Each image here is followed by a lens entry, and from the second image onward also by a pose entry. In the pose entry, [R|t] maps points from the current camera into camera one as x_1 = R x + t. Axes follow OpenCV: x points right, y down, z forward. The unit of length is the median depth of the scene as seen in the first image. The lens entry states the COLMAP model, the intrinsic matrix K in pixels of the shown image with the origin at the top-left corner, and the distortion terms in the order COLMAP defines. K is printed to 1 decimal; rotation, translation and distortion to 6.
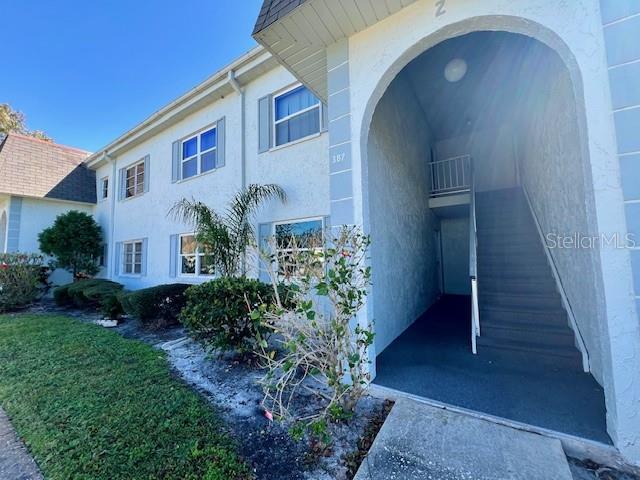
lens RADIAL K [[255.9, 0, 320.5], [0, 255.9, 238.9], [0, 0, 1]] dist [-0.003692, 0.000876]
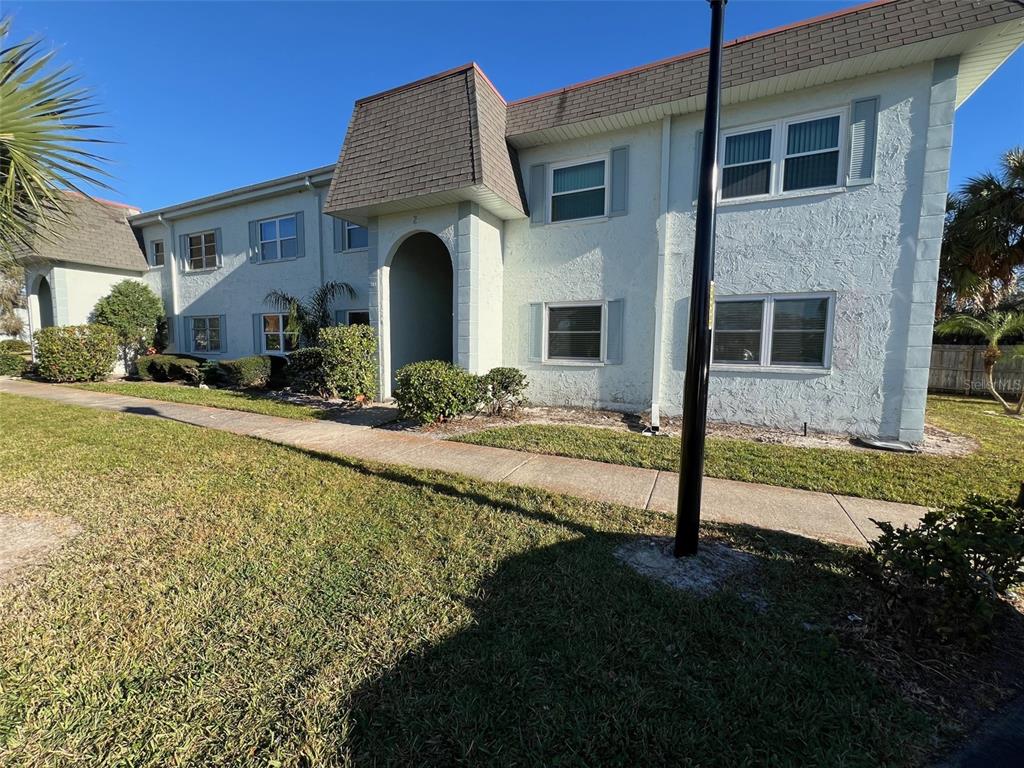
lens RADIAL K [[409.4, 0, 512.8], [0, 409.4, 382.2], [0, 0, 1]] dist [-0.003692, 0.000876]
pose [[0.992340, 0.015344, 0.122577, 0.356408], [-0.035769, 0.985441, 0.166214, -0.070519], [-0.118242, -0.169325, 0.978442, -1.066044]]
